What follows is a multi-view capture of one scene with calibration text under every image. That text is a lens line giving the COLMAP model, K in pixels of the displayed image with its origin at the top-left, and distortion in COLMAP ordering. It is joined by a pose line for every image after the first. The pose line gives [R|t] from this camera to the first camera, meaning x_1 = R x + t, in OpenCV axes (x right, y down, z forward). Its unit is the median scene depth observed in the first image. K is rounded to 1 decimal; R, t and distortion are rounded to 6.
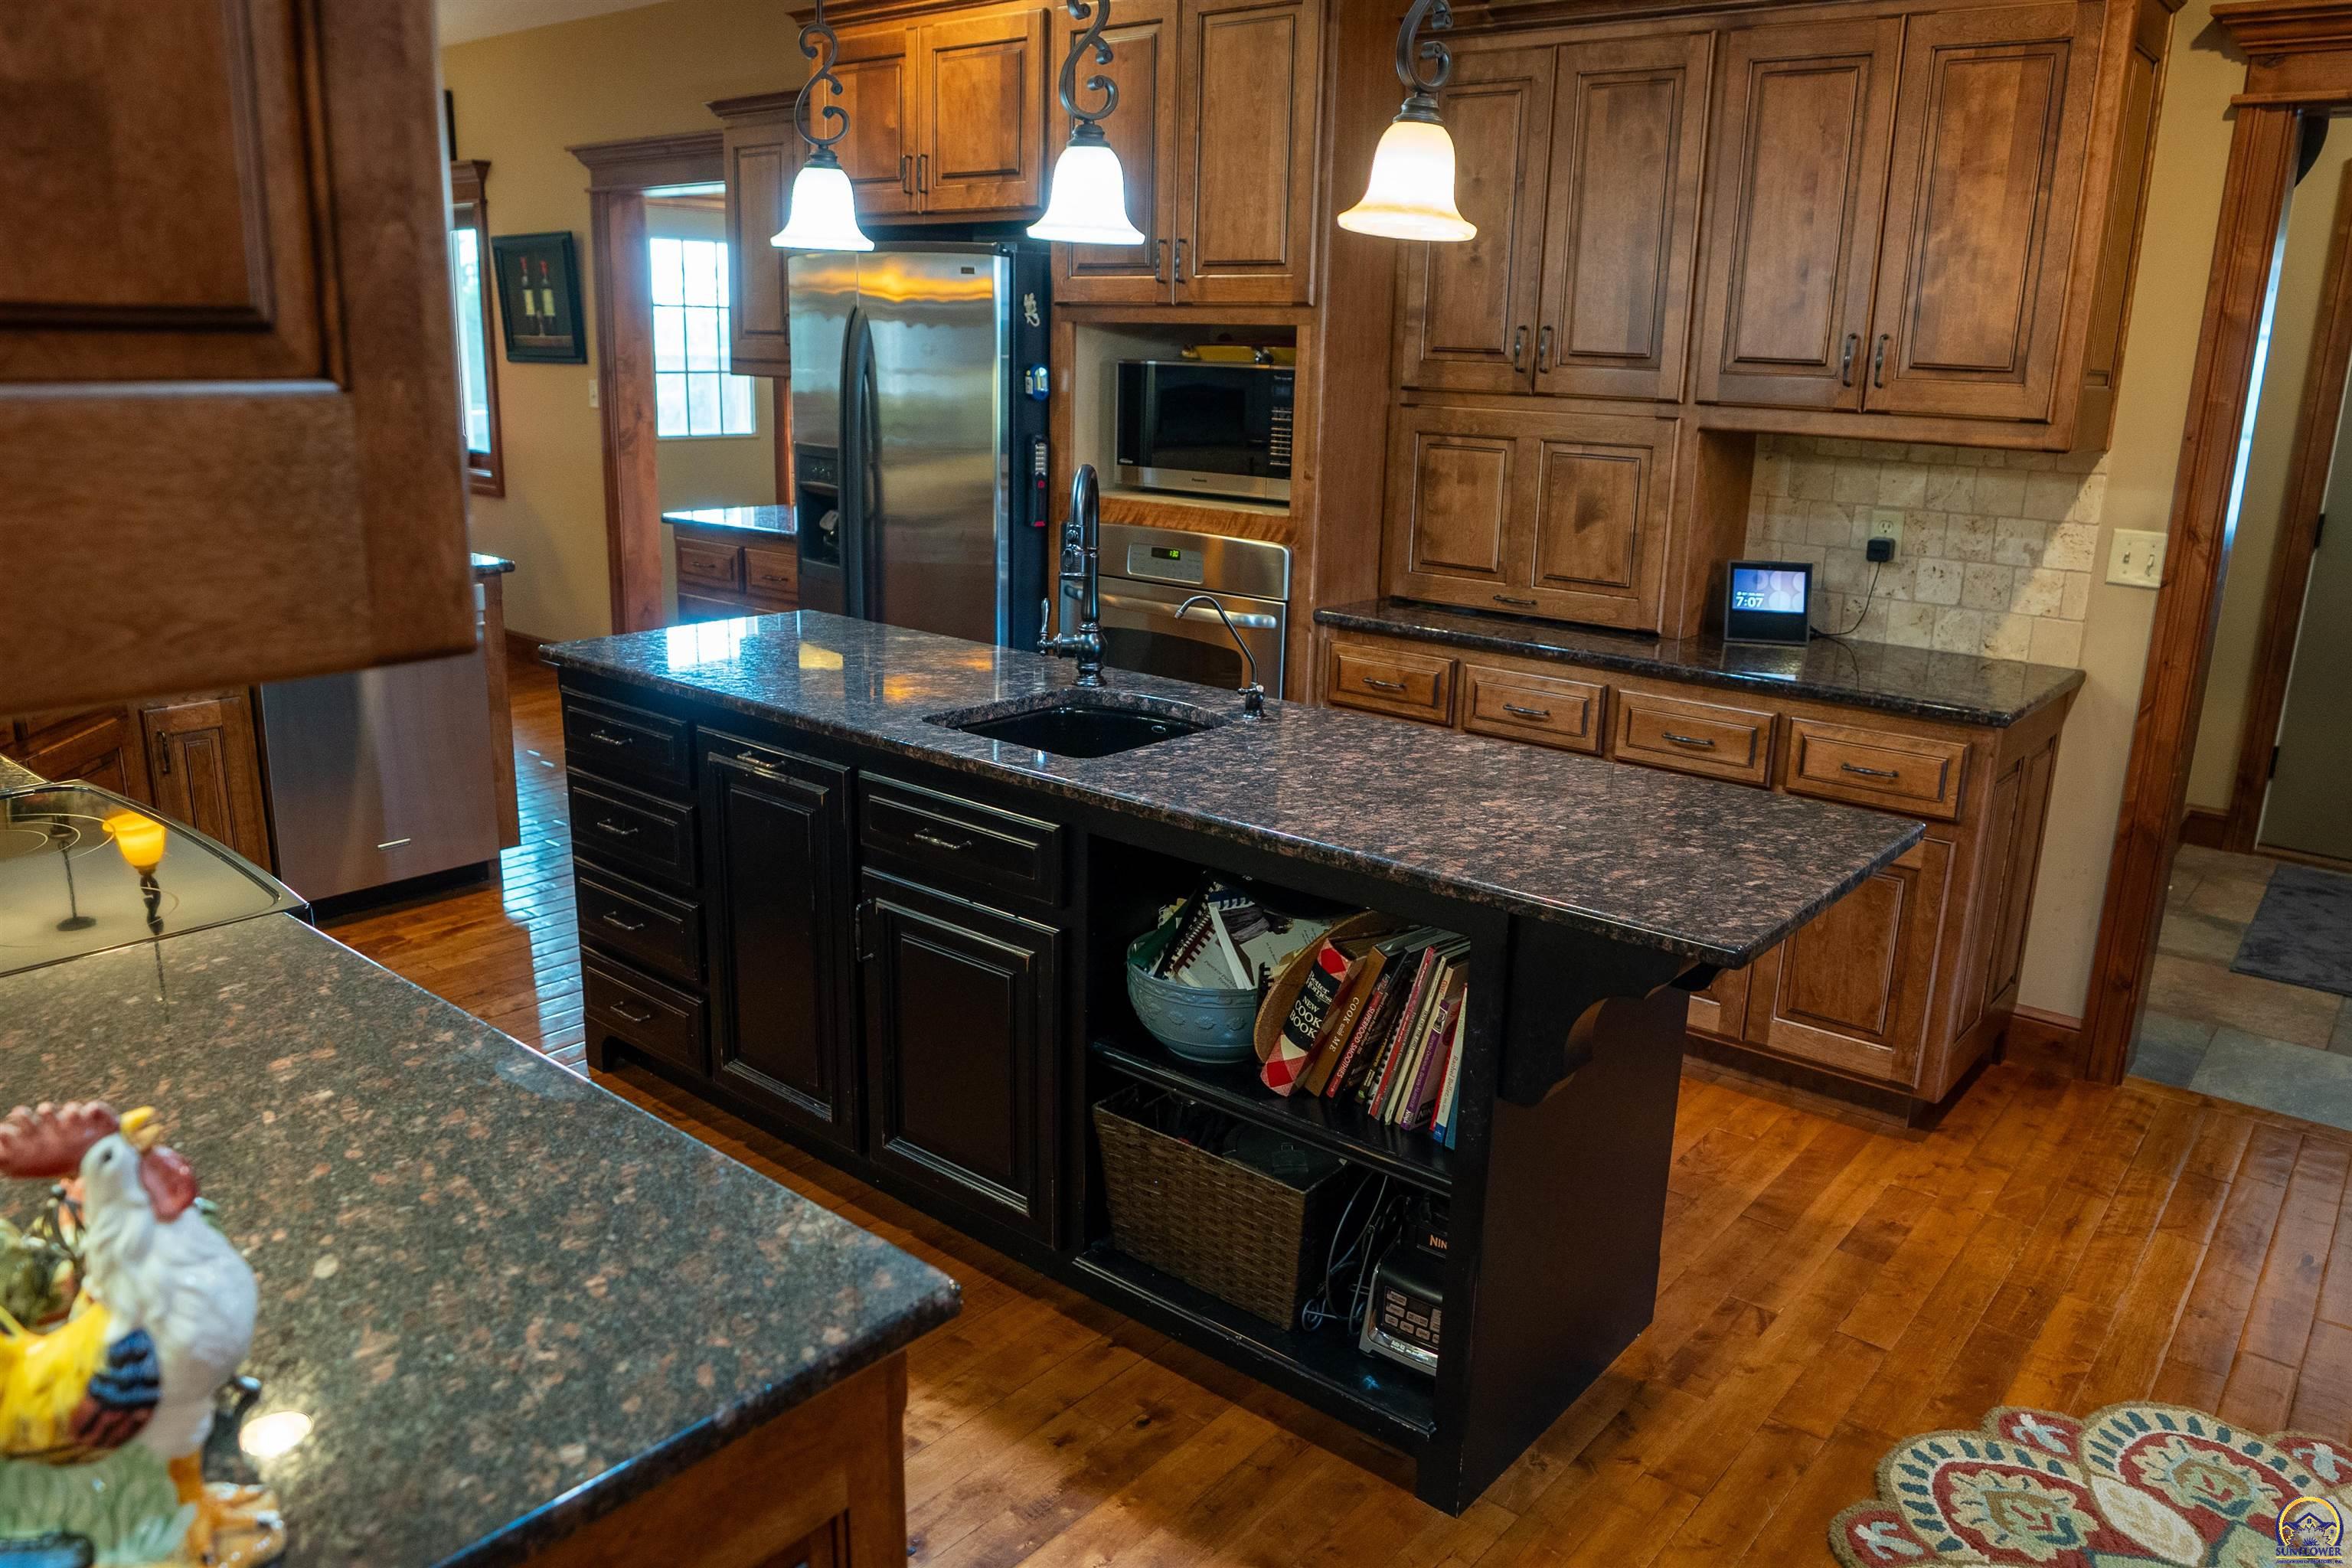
lens RADIAL K [[1666.7, 0, 1172.3], [0, 1666.7, 778.7], [0, 0, 1]] dist [-0.086047, 0.041598]
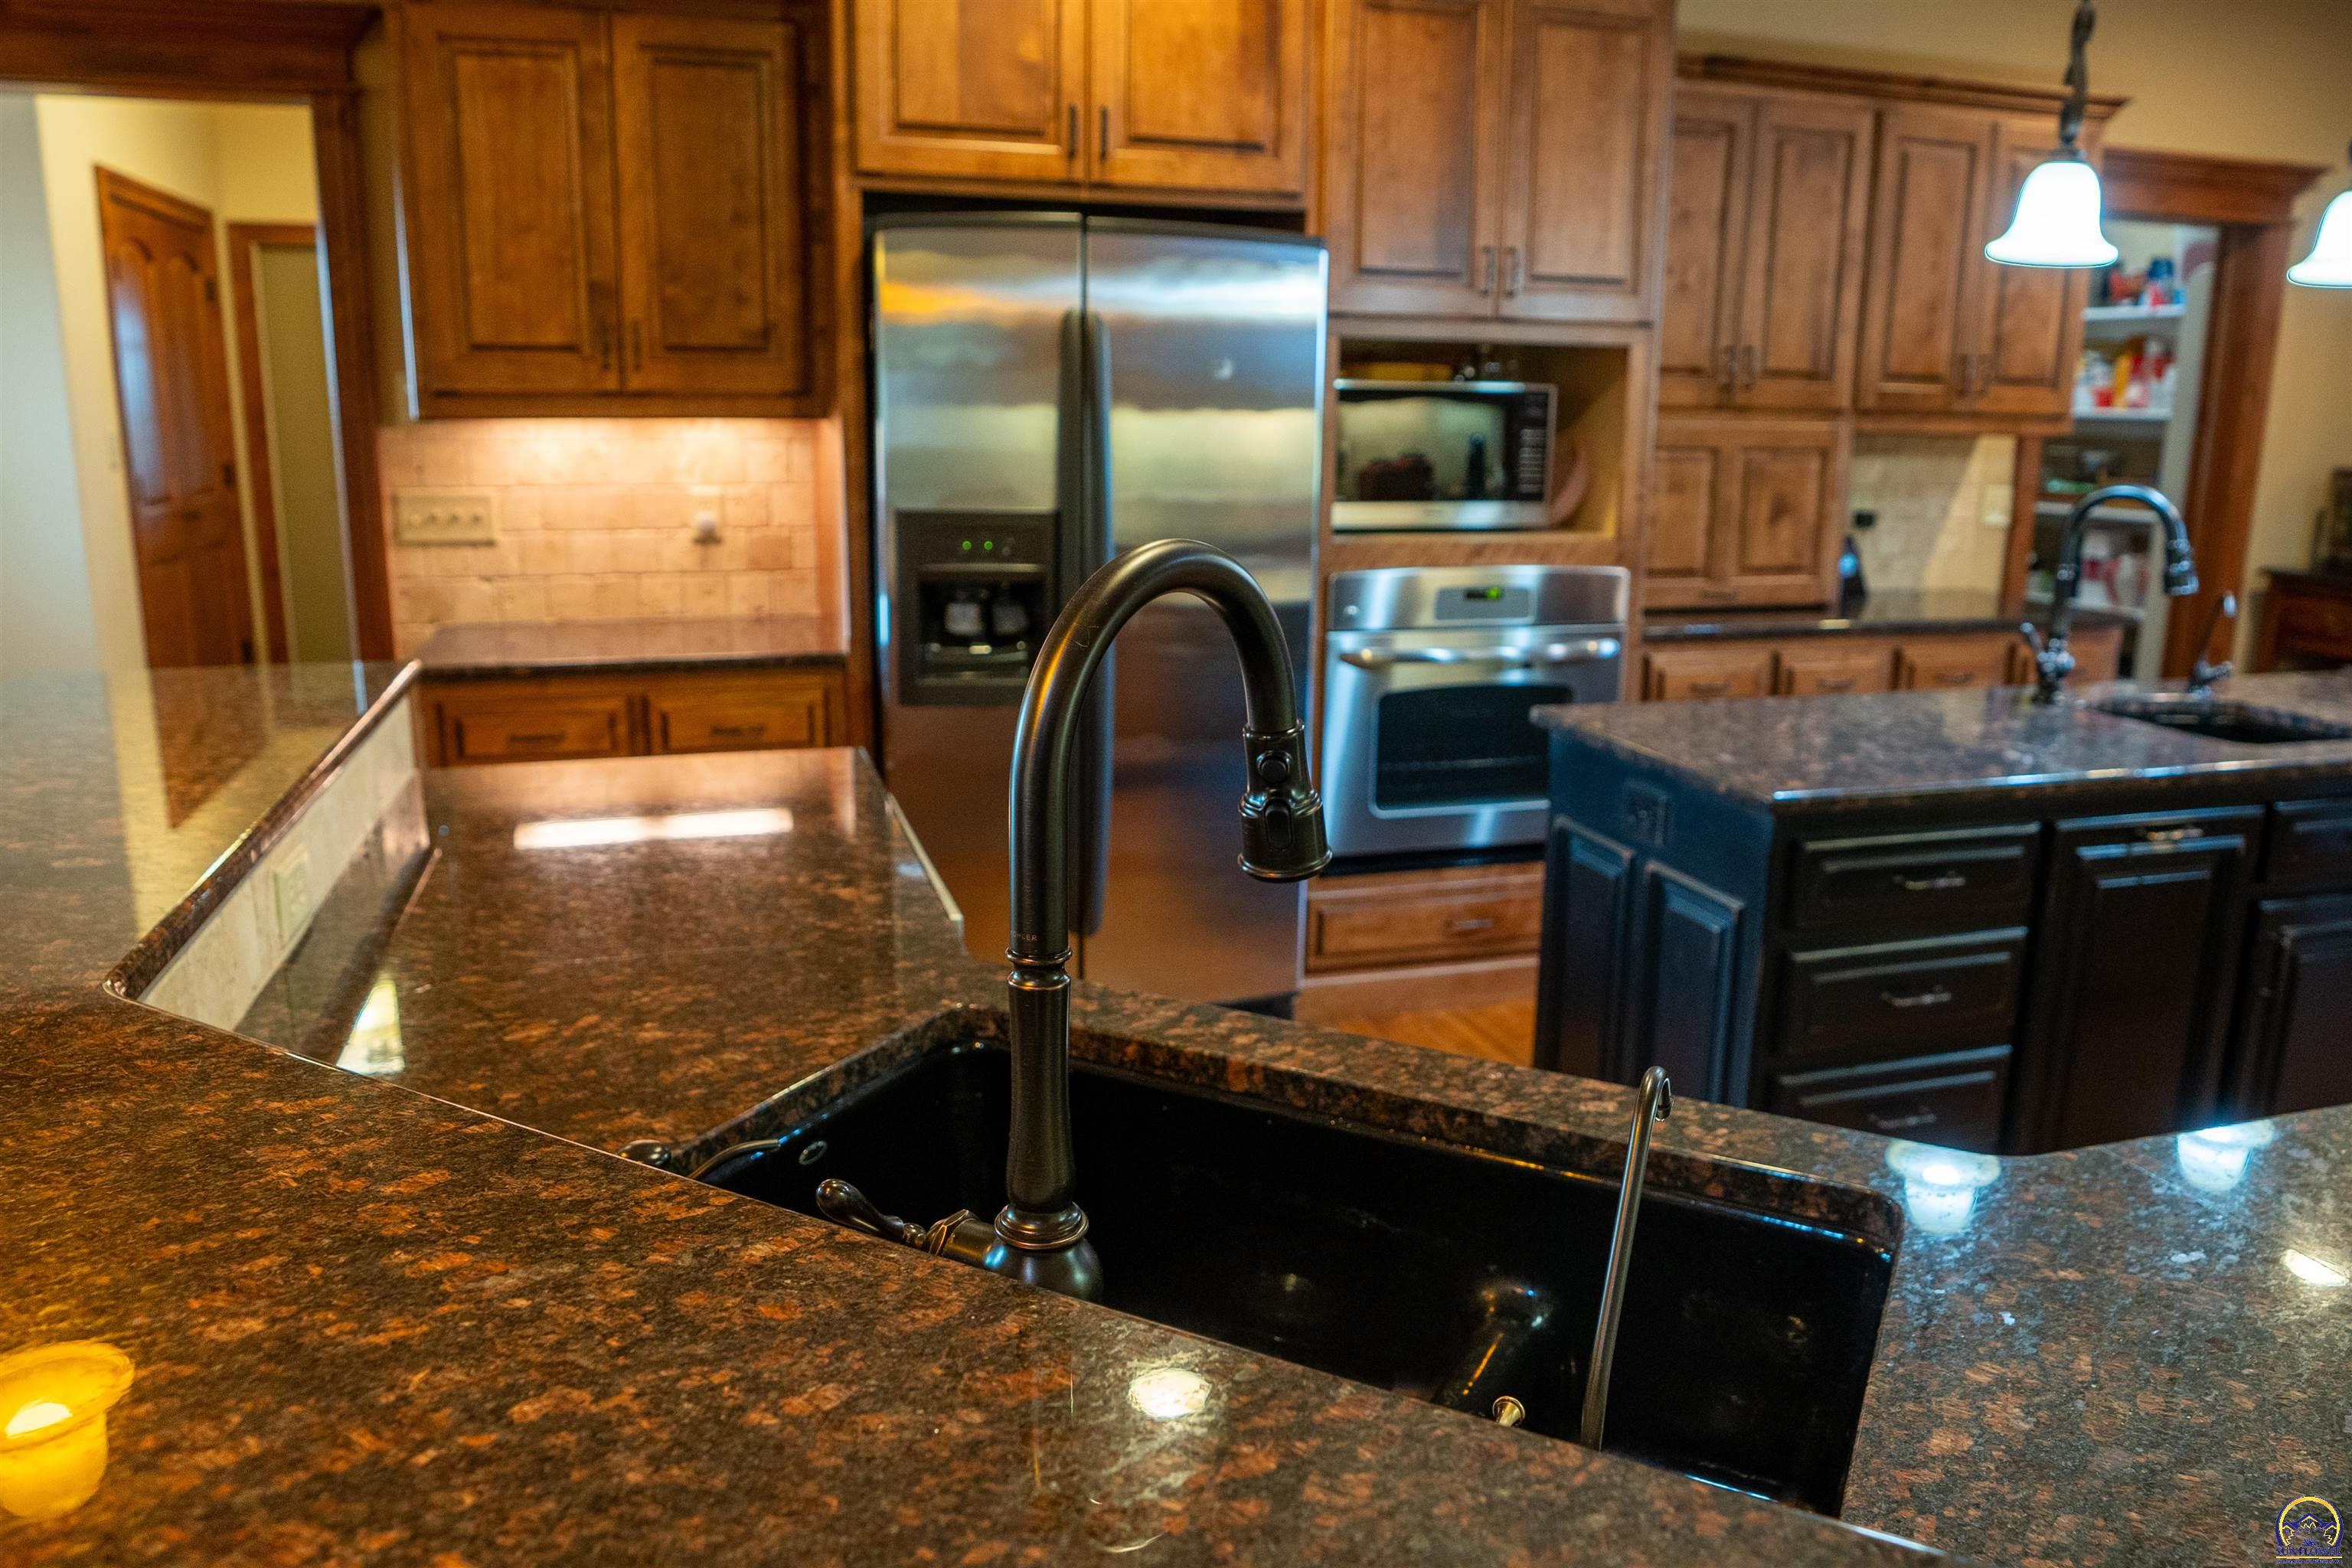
lens RADIAL K [[1666.7, 0, 1172.3], [0, 1666.7, 778.7], [0, 0, 1]] dist [-0.086047, 0.041598]
pose [[0.543035, -0.201670, 0.815134, -0.955778], [0.220162, 0.970967, 0.093554, -0.178077], [-0.810335, 0.128658, 0.571669, 0.708623]]
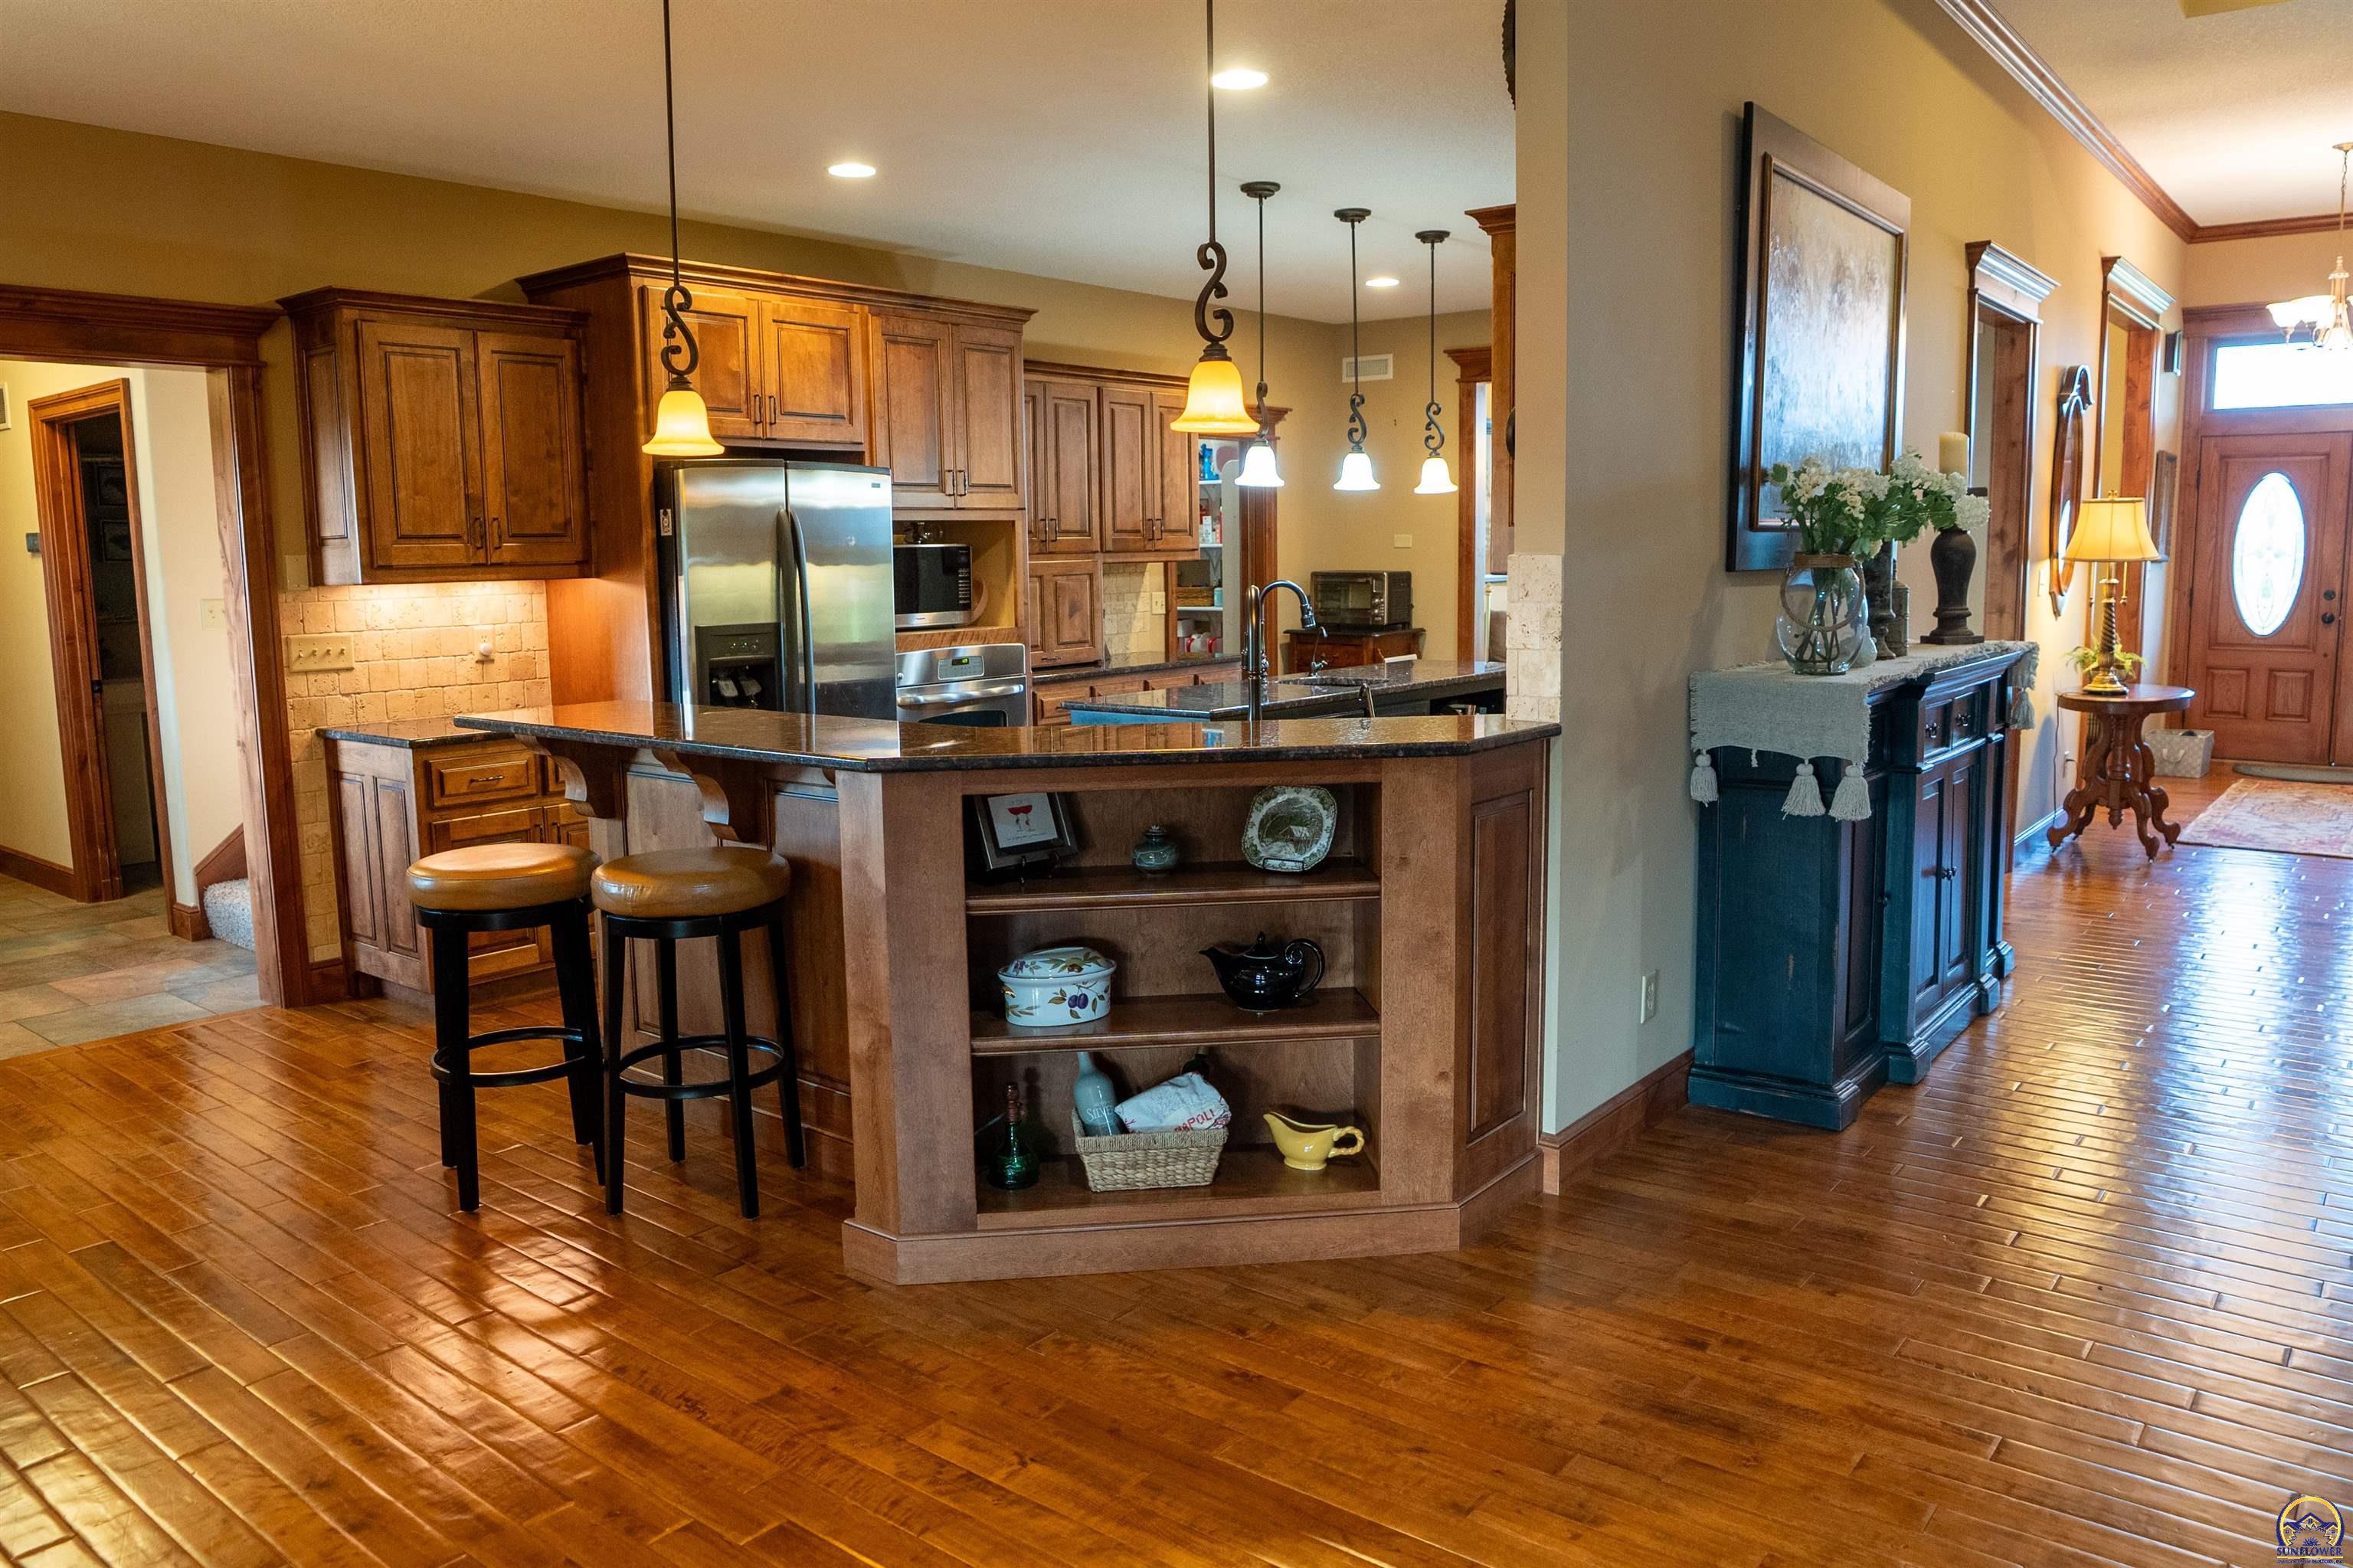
lens RADIAL K [[1667.5, 0, 1172.8], [0, 1667.5, 778.6], [0, 0, 1]] dist [-0.086047, 0.041598]
pose [[-0.027180, -0.160510, 0.986660, -1.798426], [0.272936, 0.948329, 0.161793, -0.259433], [-0.961648, 0.273693, 0.018034, 0.901526]]
